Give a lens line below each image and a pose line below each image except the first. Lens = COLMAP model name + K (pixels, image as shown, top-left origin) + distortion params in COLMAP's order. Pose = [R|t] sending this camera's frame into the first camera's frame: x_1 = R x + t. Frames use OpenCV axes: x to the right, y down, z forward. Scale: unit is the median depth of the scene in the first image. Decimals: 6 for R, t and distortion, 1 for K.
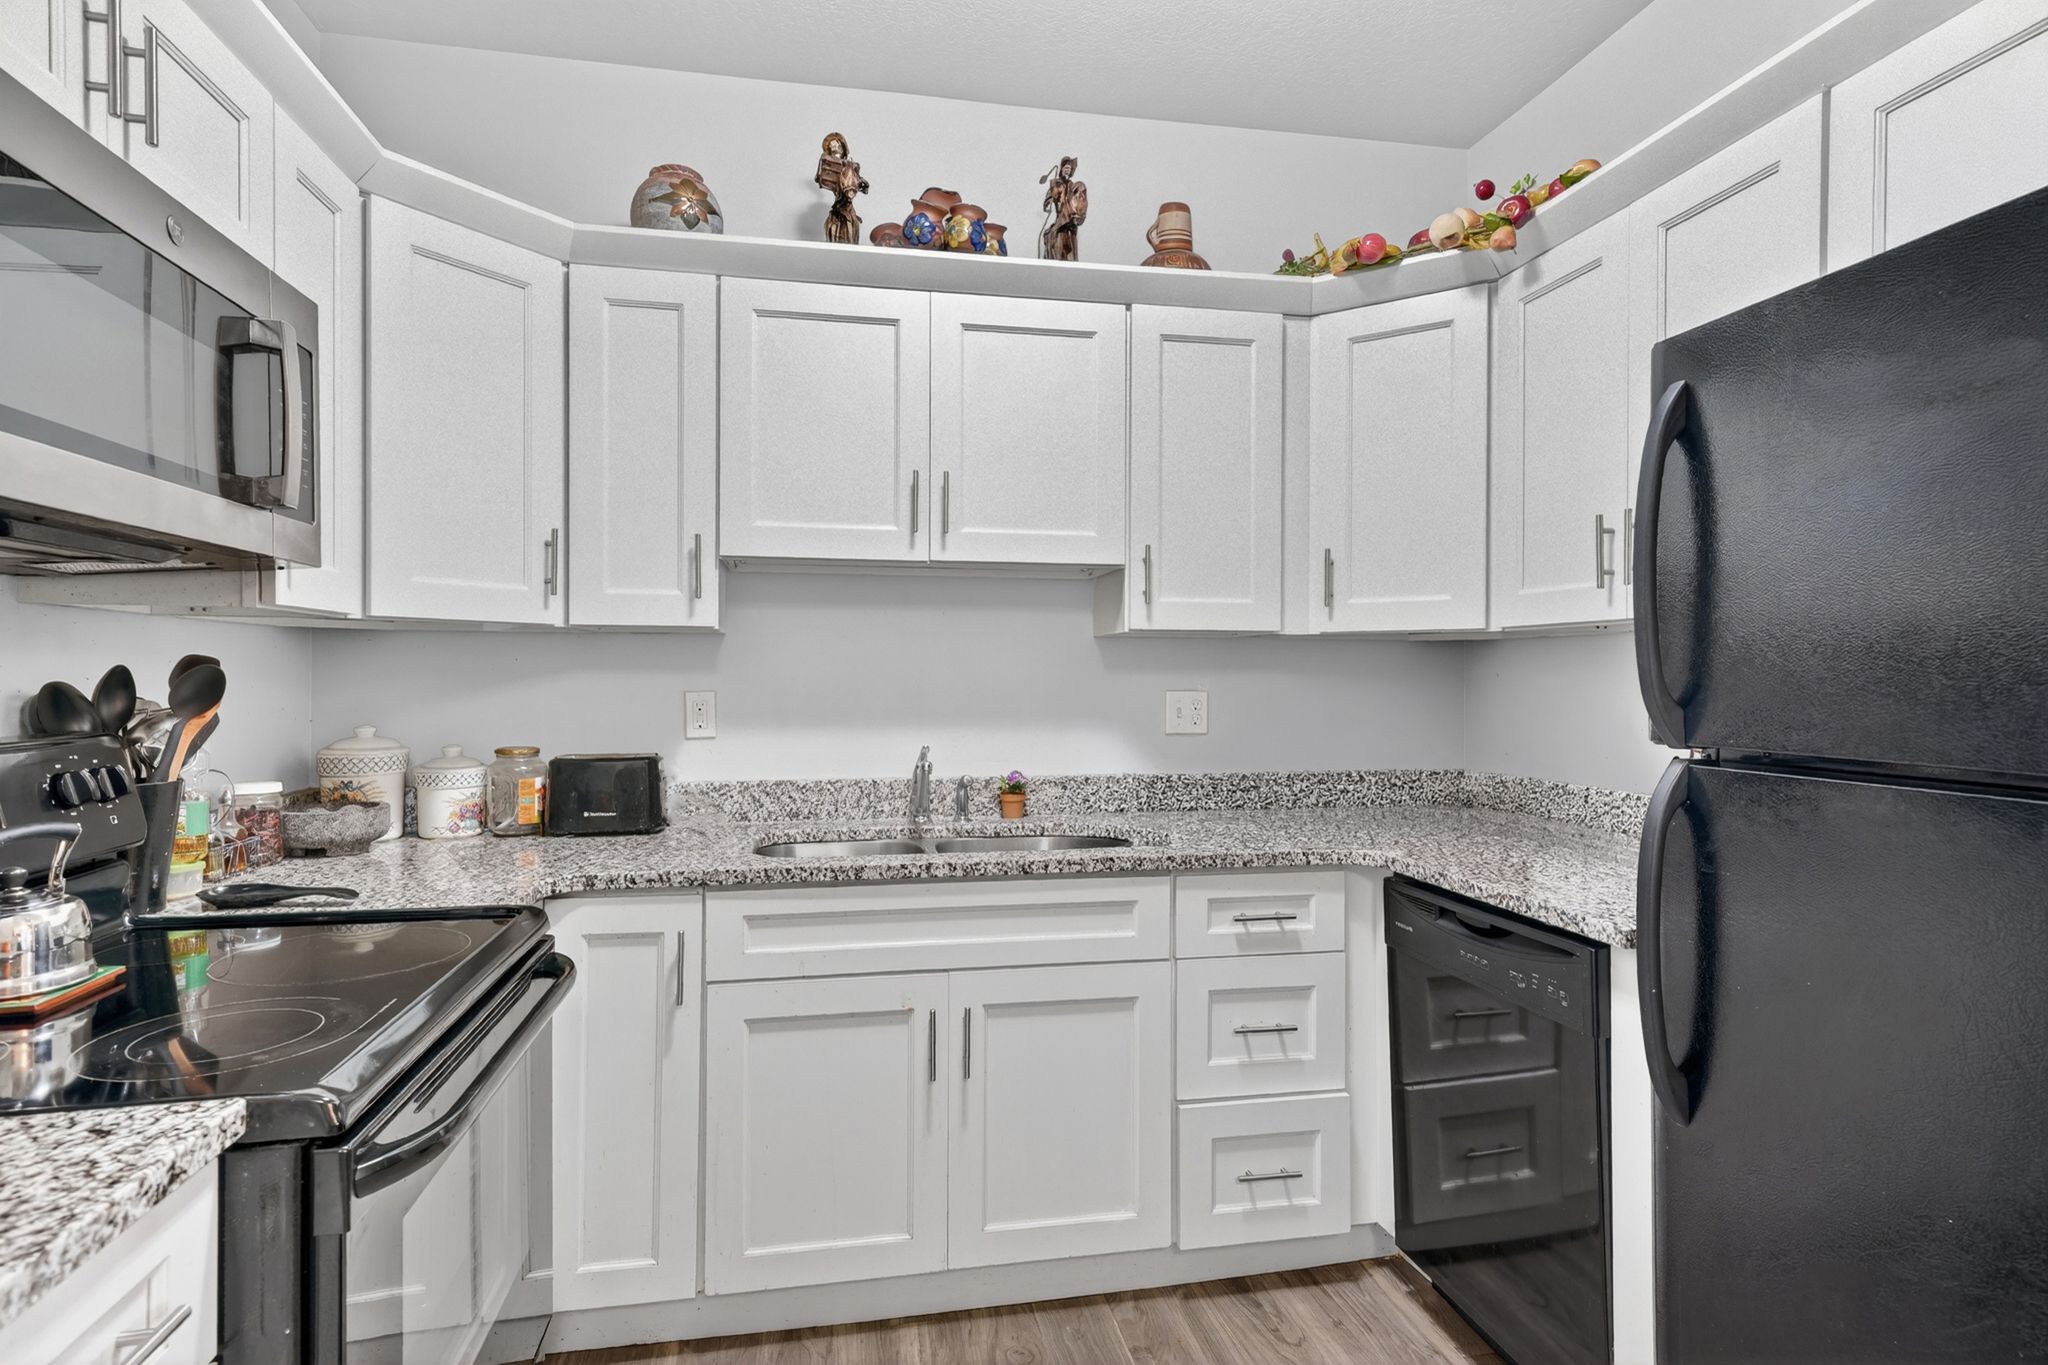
lens RADIAL K [[1061.3, 0, 1019.7], [0, 1061.3, 678.6], [0, 0, 1]] dist [0.007702, 0.002292]
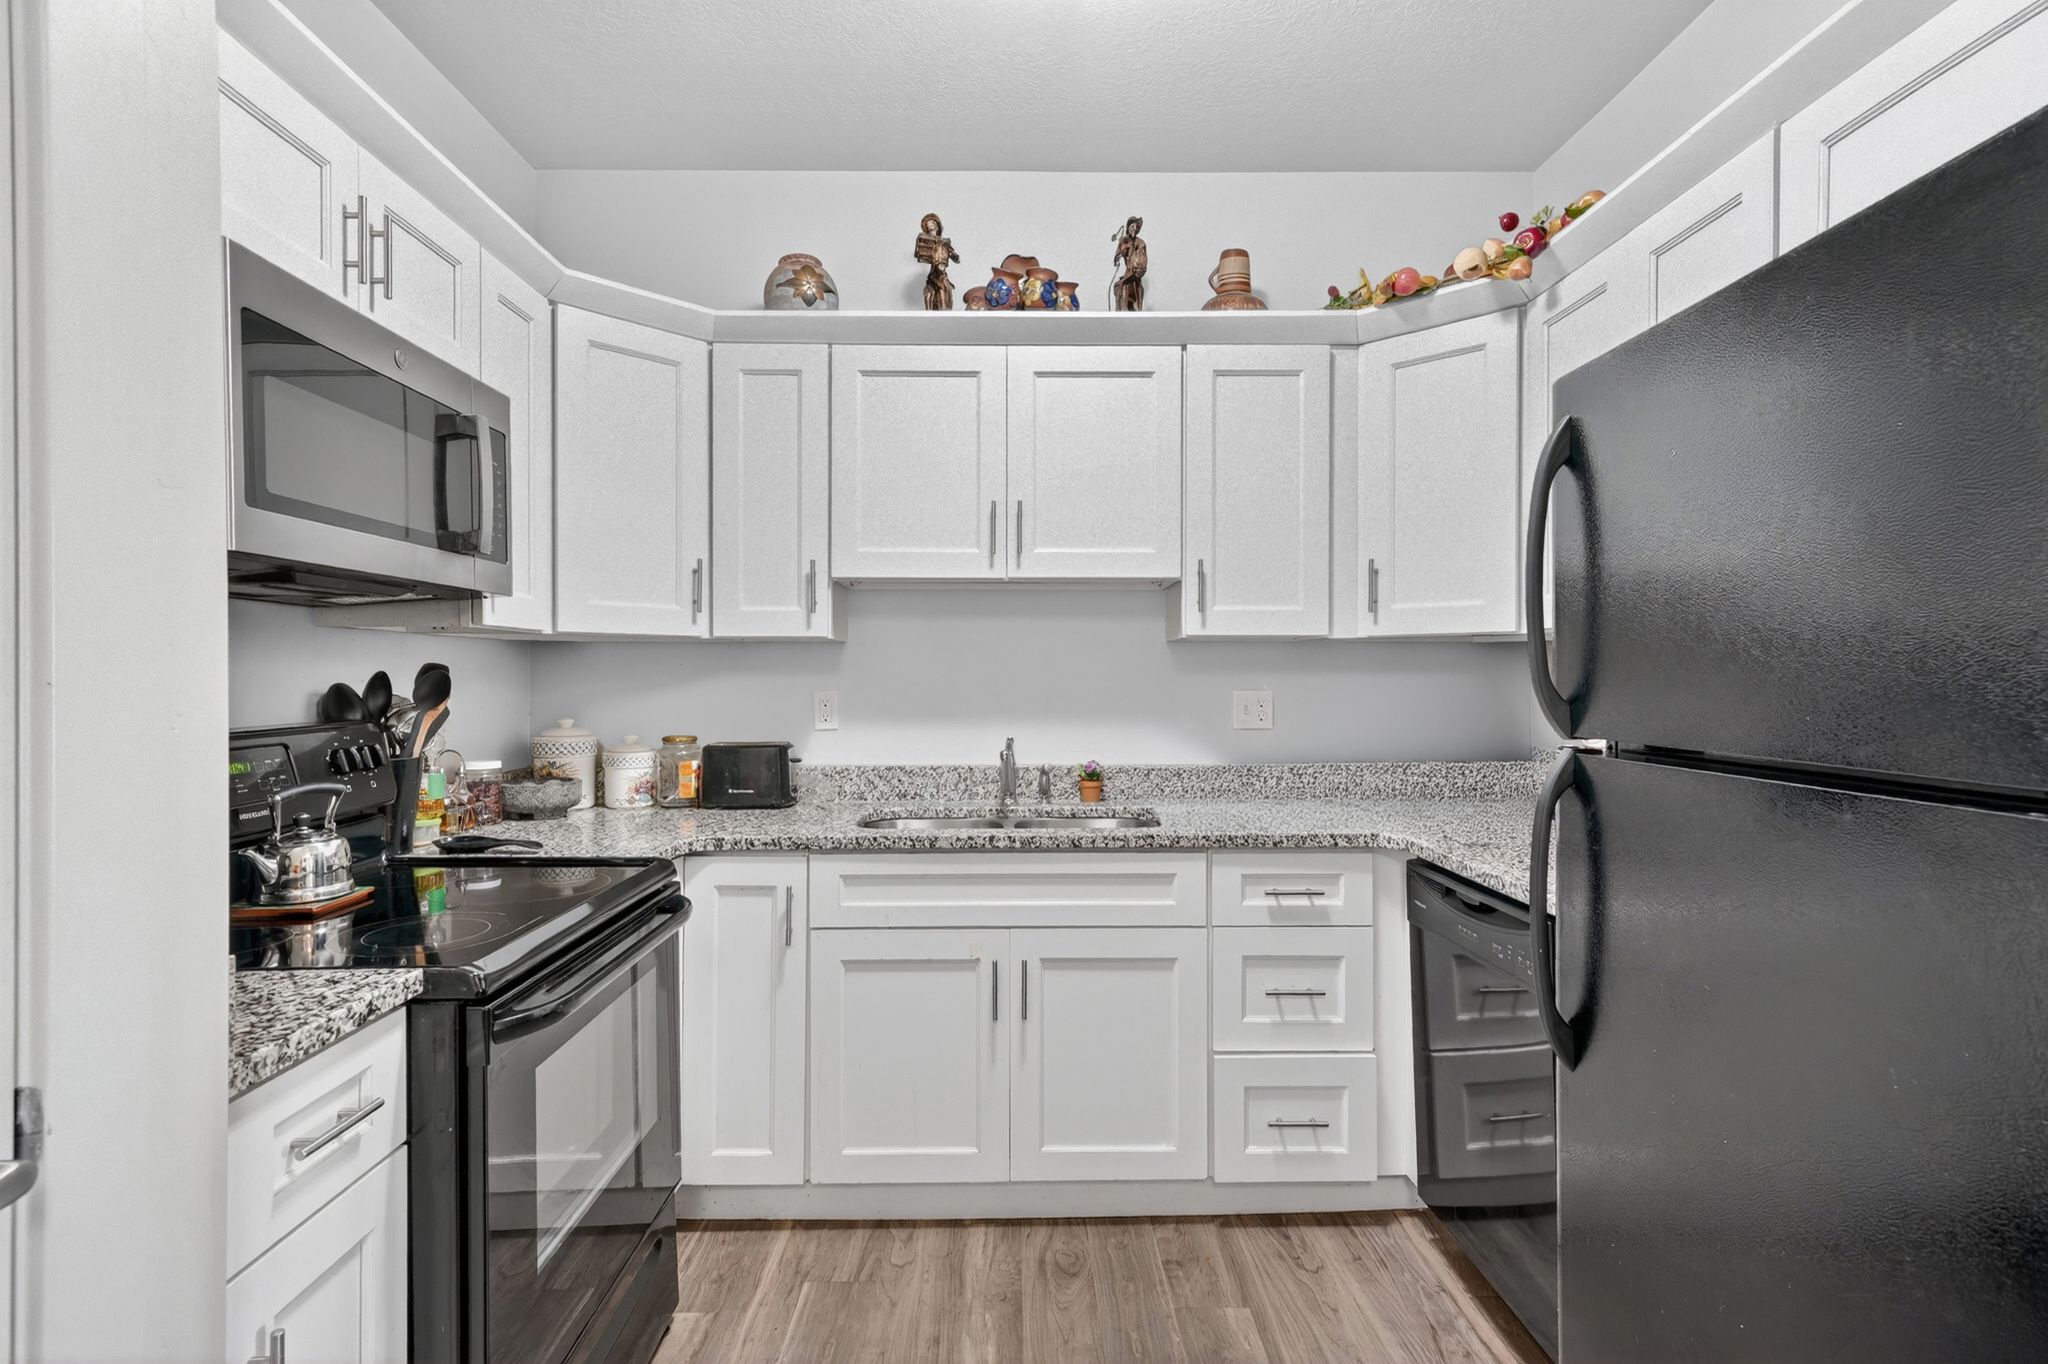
lens RADIAL K [[1006.2, 0, 1024.0], [0, 1006.2, 682.0], [0, 0, 1]] dist [0.003368, -0.000304]
pose [[0.985424, -0.002486, -0.170095, 0.130537], [0.002958, 0.999992, 0.002523, 0.000294], [0.170088, -0.002989, 0.985424, -0.088340]]
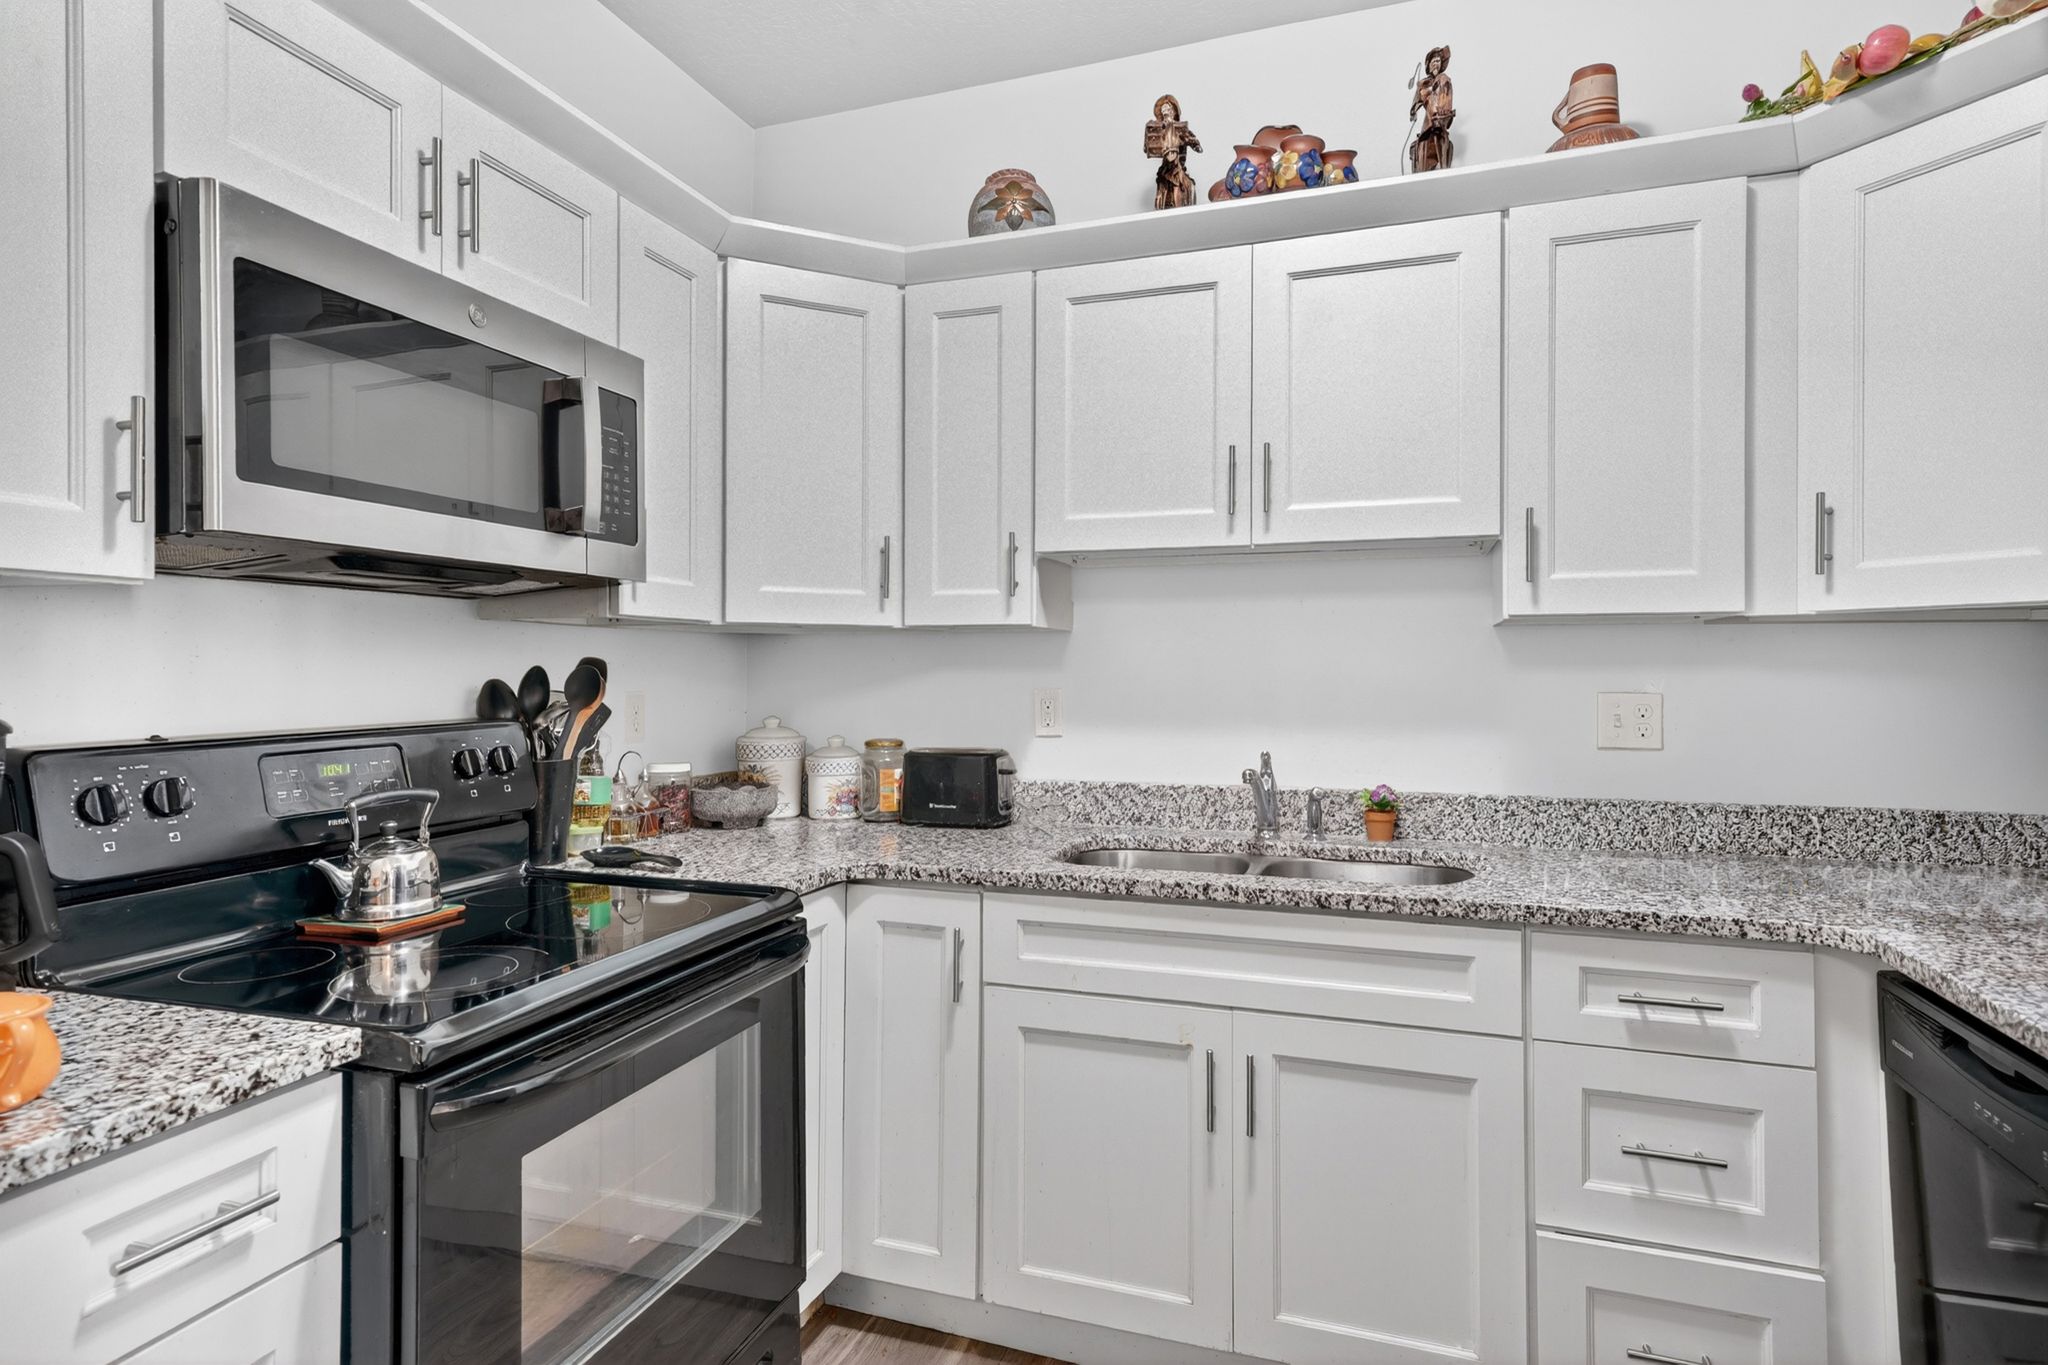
lens RADIAL K [[1078.4, 0, 1021.0], [0, 1078.4, 666.6], [0, 0, 1]] dist [0.012255, 0.000991]
pose [[0.867922, -0.004807, -0.496677, 0.213604], [0.000327, 0.999958, -0.009107, -0.000294], [0.496700, 0.007742, 0.867888, 0.126436]]
